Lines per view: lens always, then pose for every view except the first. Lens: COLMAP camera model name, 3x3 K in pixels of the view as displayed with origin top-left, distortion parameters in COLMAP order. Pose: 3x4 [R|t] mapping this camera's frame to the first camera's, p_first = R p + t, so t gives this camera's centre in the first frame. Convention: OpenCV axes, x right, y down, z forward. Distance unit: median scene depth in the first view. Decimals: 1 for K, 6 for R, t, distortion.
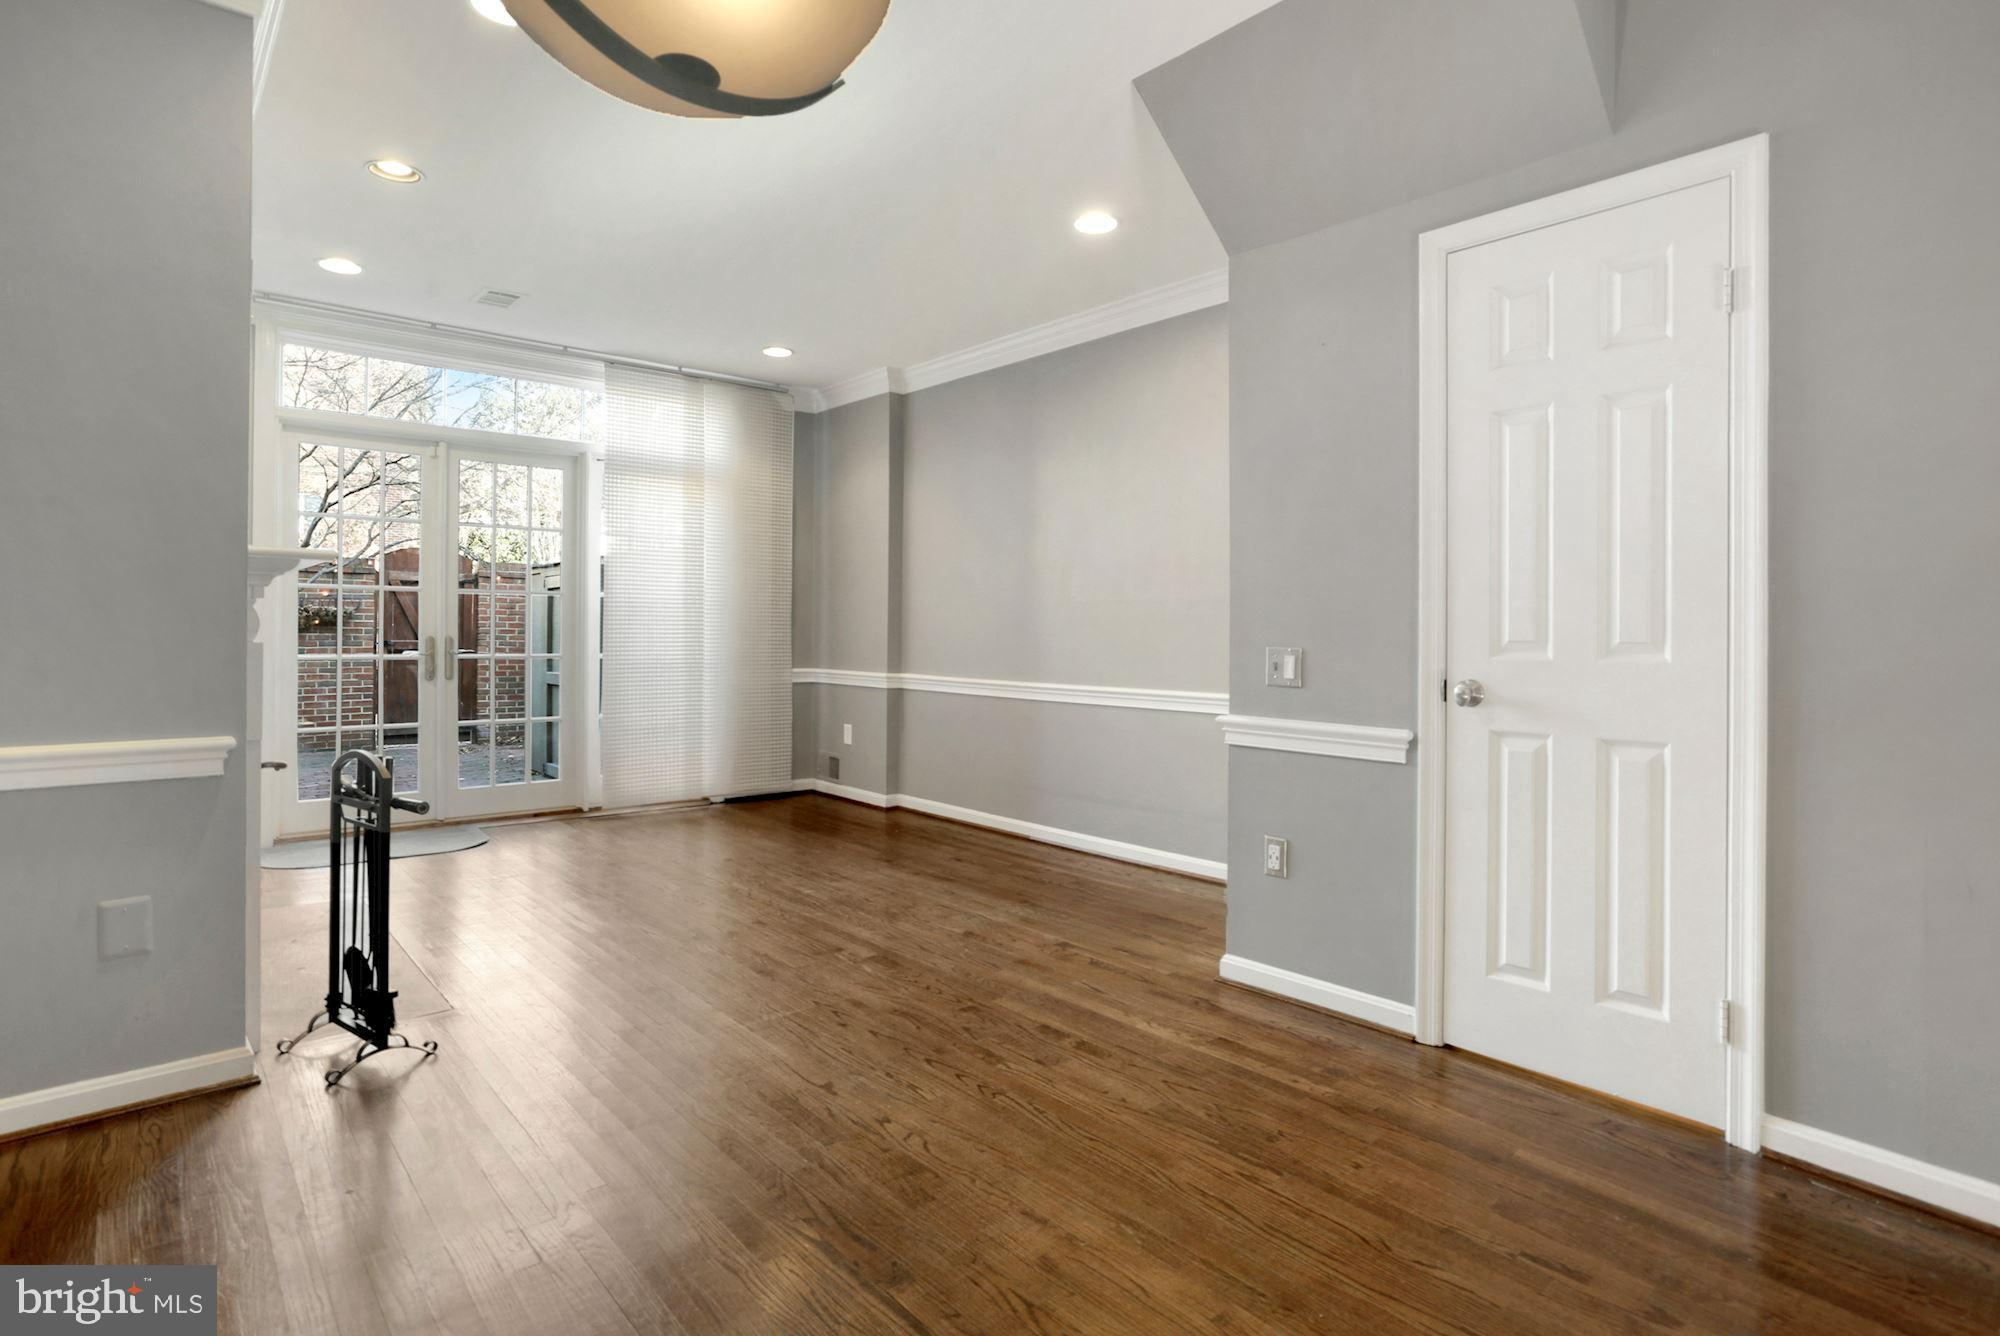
lens RADIAL K [[1015.5, 0, 1026.7], [0, 1015.5, 629.4], [0, 0, 1]] dist [-0.051372, 0.022092]
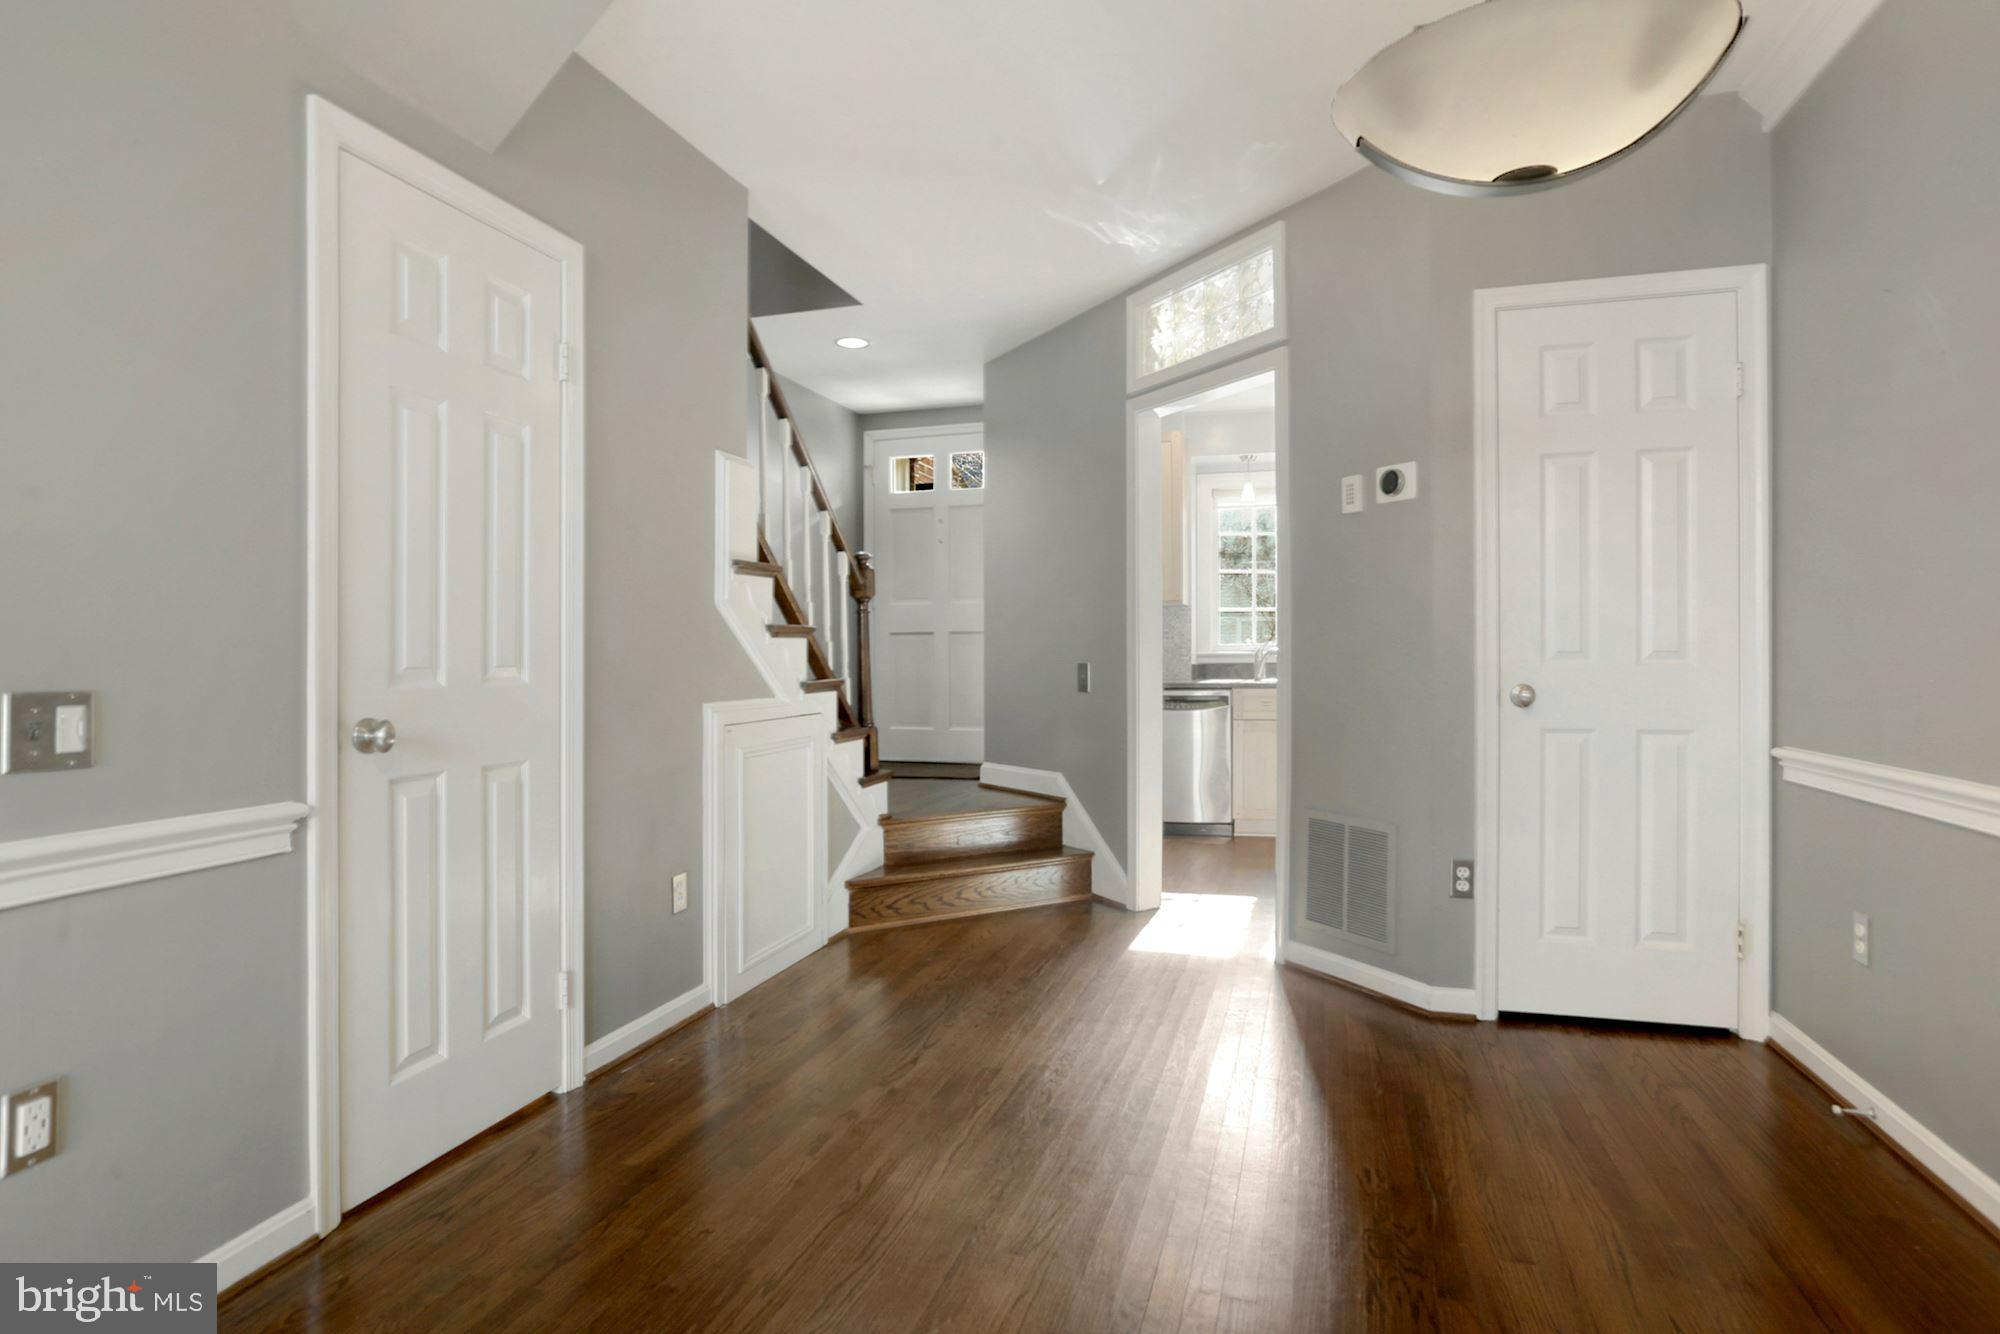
lens RADIAL K [[1015.5, 0, 1004.8], [0, 1015.5, 656.2], [0, 0, 1]] dist [-0.051372, 0.022092]
pose [[-0.517734, -0.007585, 0.855508, -0.201719], [0.004188, 0.999926, 0.011400, -0.002232], [-0.855532, 0.009485, -0.517664, 0.417235]]
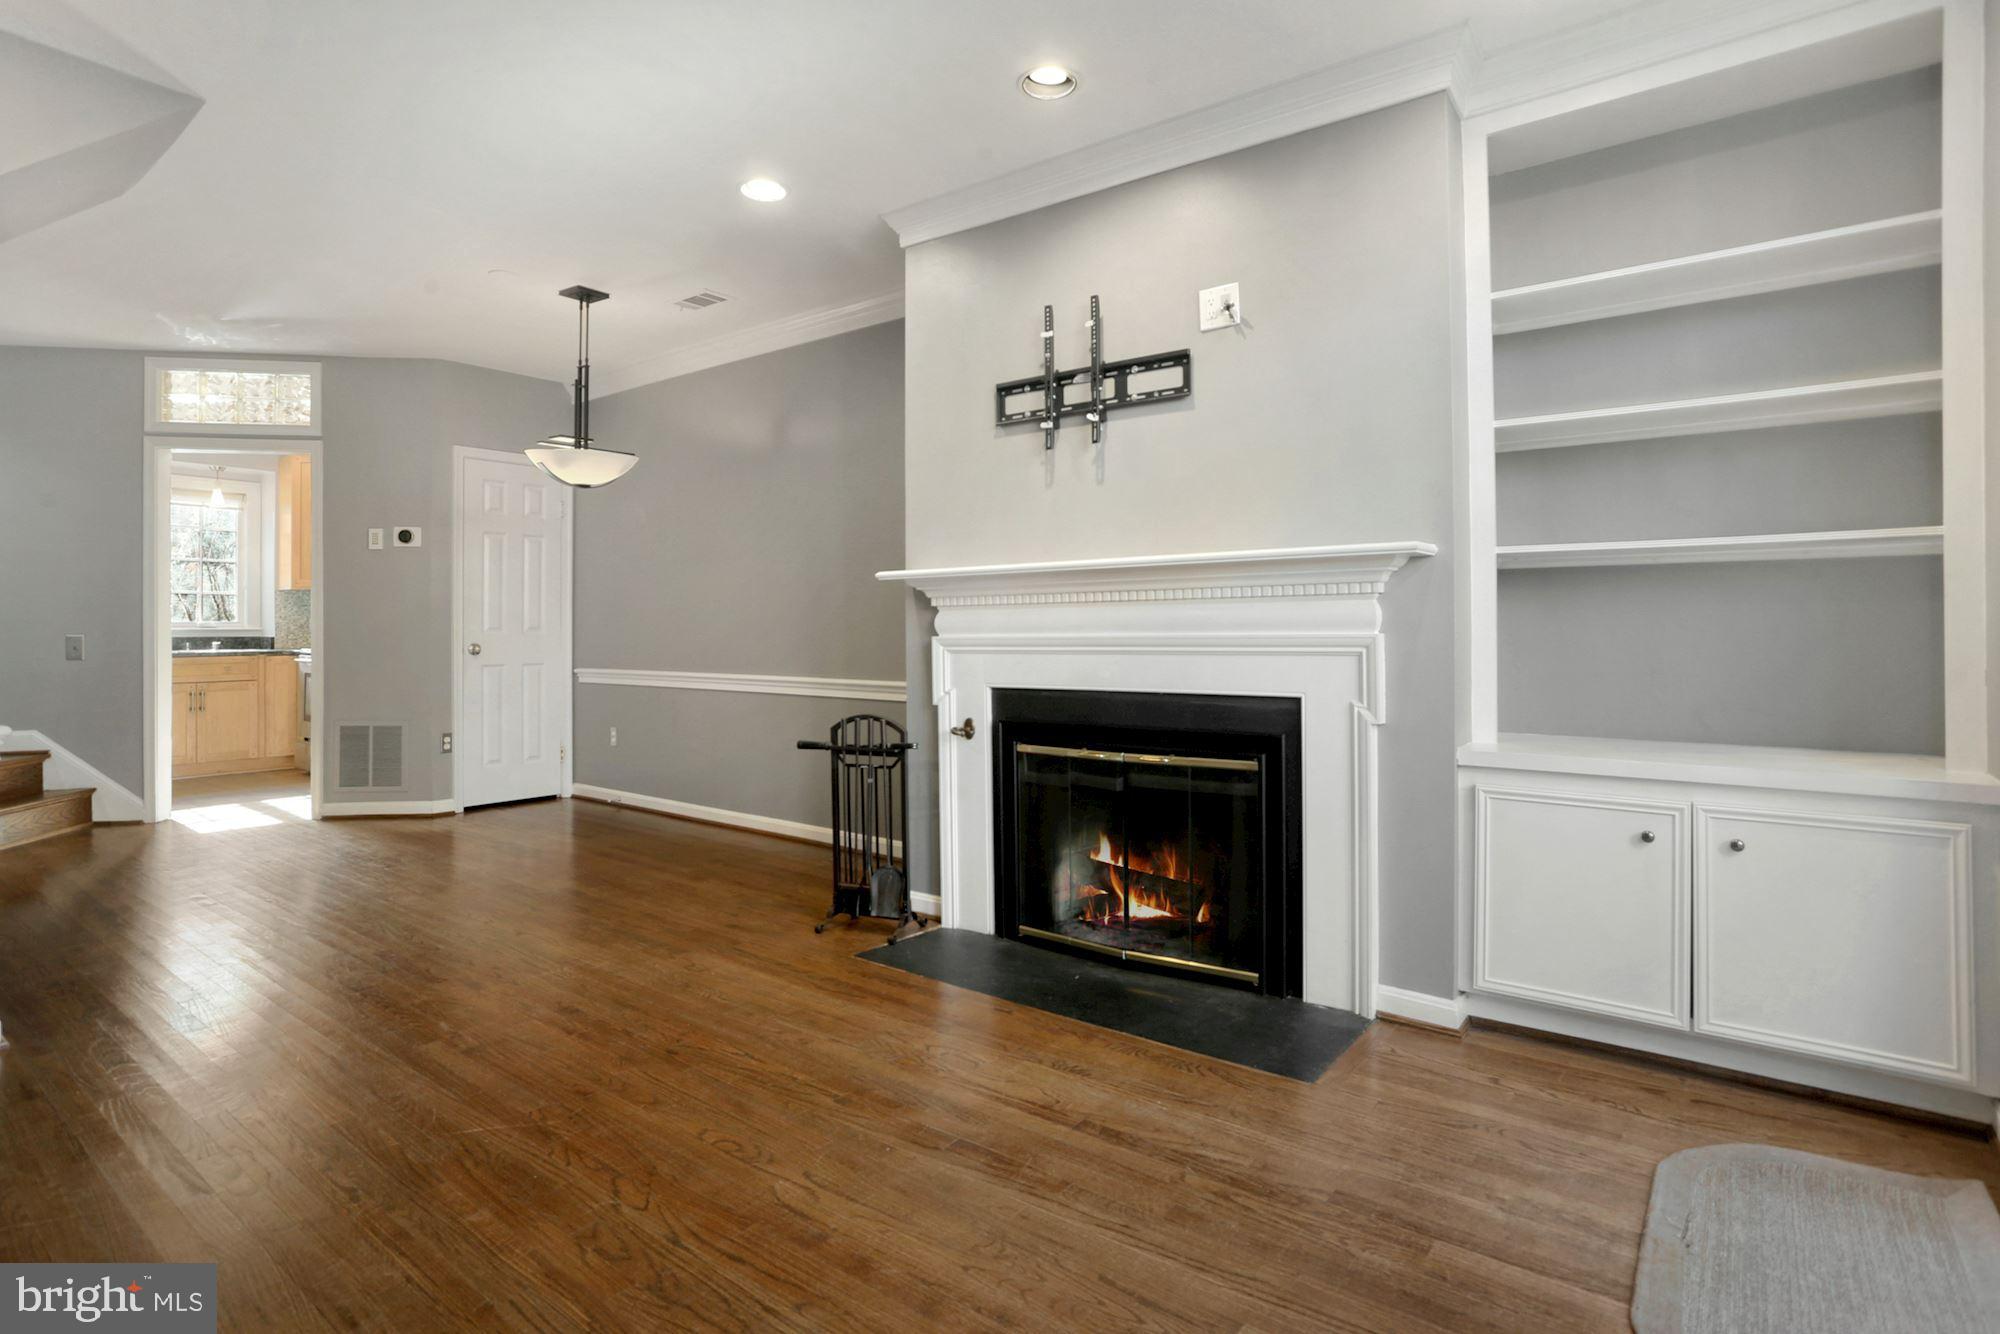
lens RADIAL K [[1015.5, 0, 987.3], [0, 1015.5, 626.8], [0, 0, 1]] dist [-0.051372, 0.022092]
pose [[-0.986069, -0.006542, -0.166209, -0.251055], [-0.005942, 0.999974, -0.004107, 0.002281], [0.166232, -0.003063, -0.986082, 1.008013]]
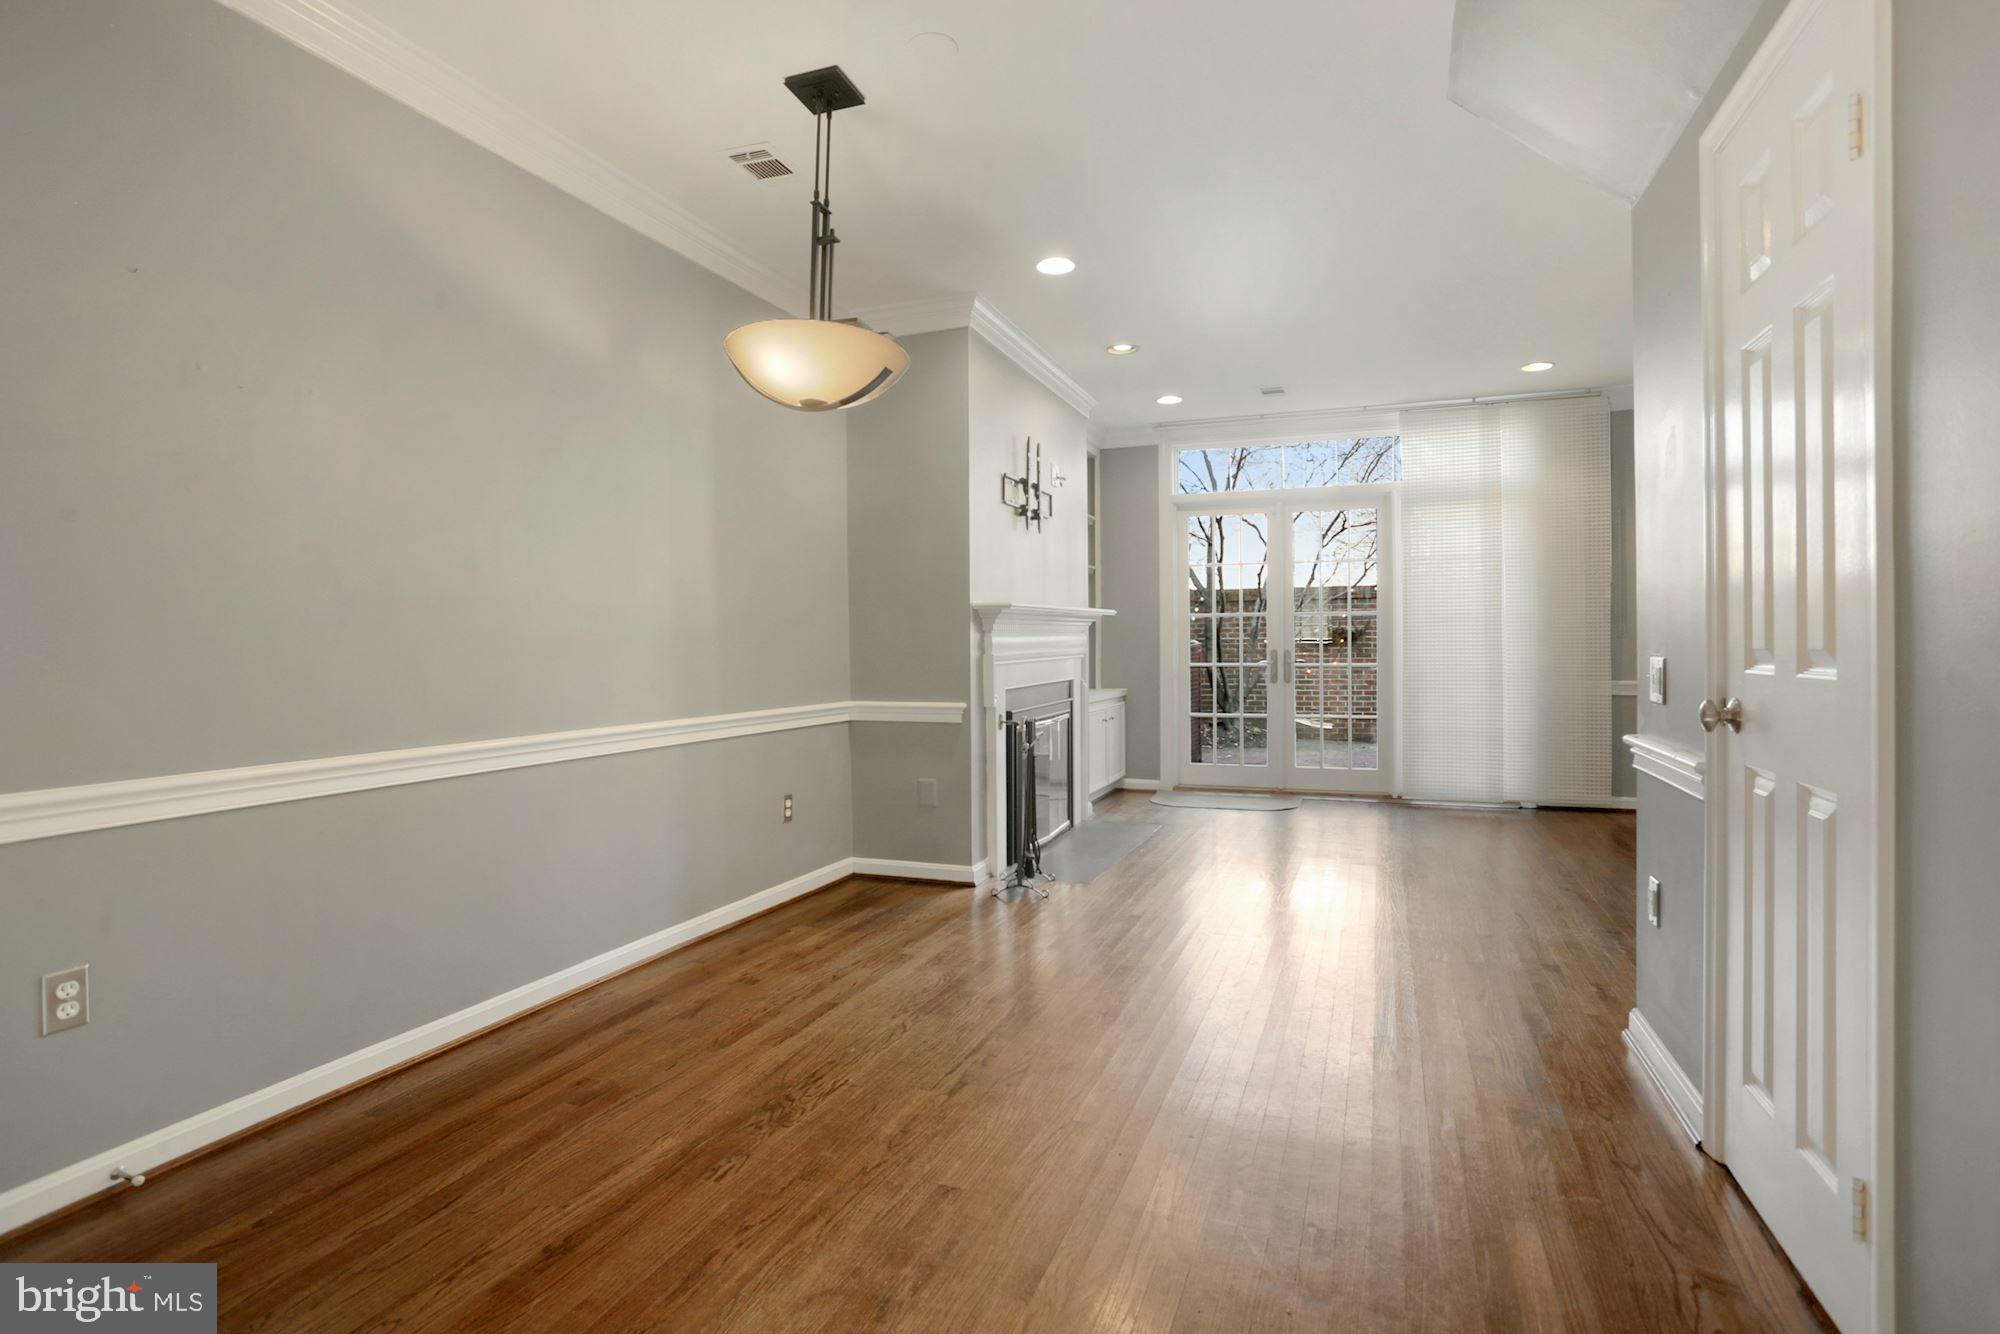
lens RADIAL K [[1015.5, 0, 1017.9], [0, 1015.5, 632.3], [0, 0, 1]] dist [-0.051372, 0.022092]
pose [[0.469544, -0.021225, -0.882654, 0.367654], [0.012013, 0.999772, -0.017651, 0.003338], [0.882827, -0.002315, 0.469692, 0.062789]]
